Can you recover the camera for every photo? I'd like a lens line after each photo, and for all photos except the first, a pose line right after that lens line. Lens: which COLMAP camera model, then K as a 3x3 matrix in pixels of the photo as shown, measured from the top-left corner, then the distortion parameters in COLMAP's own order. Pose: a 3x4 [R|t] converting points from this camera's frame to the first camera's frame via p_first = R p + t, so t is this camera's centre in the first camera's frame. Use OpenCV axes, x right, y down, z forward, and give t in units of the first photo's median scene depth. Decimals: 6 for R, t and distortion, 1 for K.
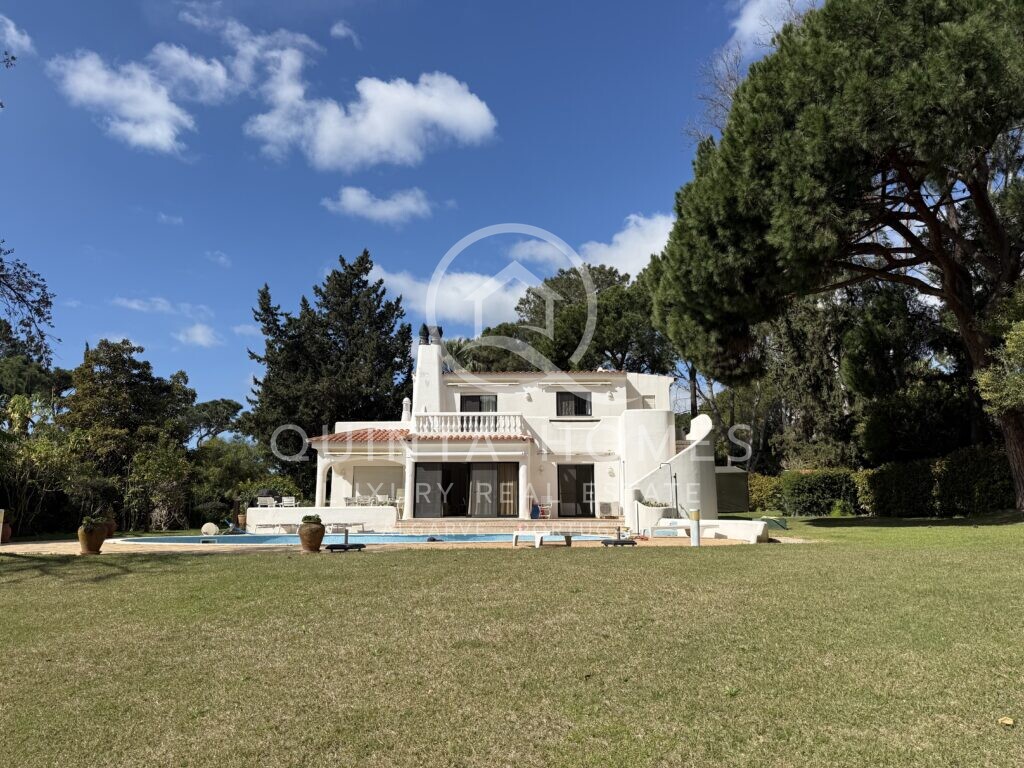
lens RADIAL K [[735.3, 0, 512.0], [0, 735.3, 384.0], [0, 0, 1]] dist [0.167419, -0.198367]
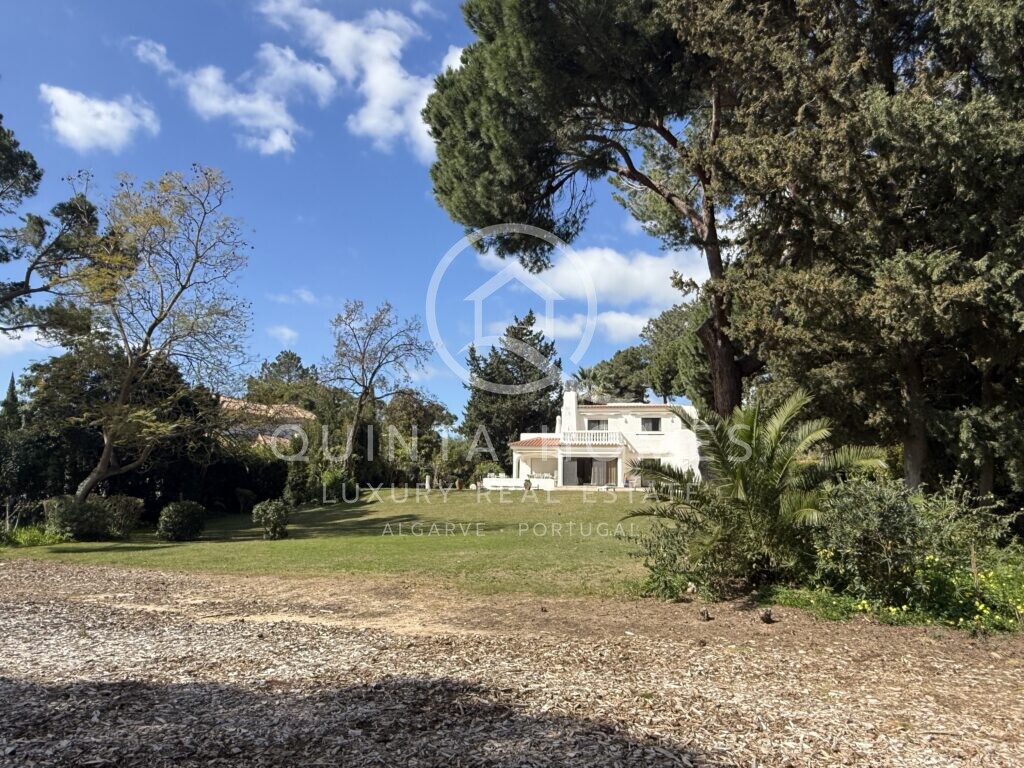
lens RADIAL K [[750.4, 0, 512.0], [0, 750.4, 384.0], [0, 0, 1]] dist [-0.001016, -0.000129]
pose [[0.978580, -0.011049, -0.205571, 0.132456], [0.016793, 0.999515, 0.026217, -0.127783], [0.205181, -0.029108, 0.978291, -0.868388]]
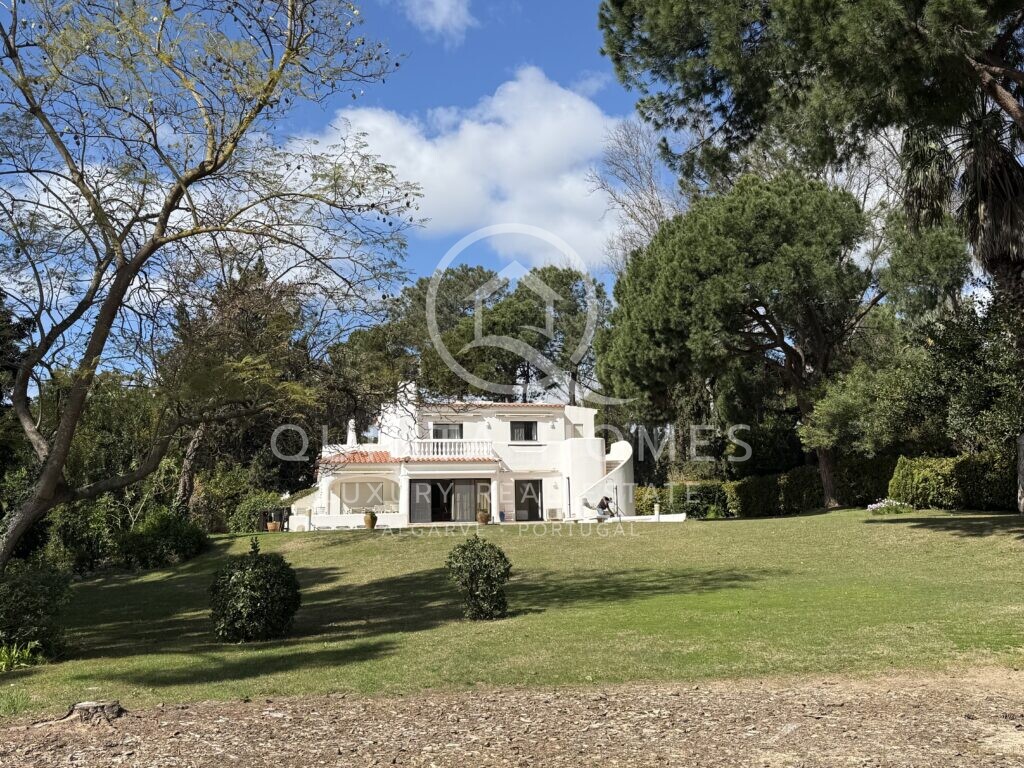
lens RADIAL K [[1029.7, 0, 512.0], [0, 1029.7, 384.0], [0, 0, 1]] dist [0.397327, -0.000463]
pose [[0.970983, 0.013711, 0.238754, -0.366918], [-0.018889, 0.999633, 0.019411, -0.089514], [-0.238401, -0.023358, 0.970886, -0.720410]]
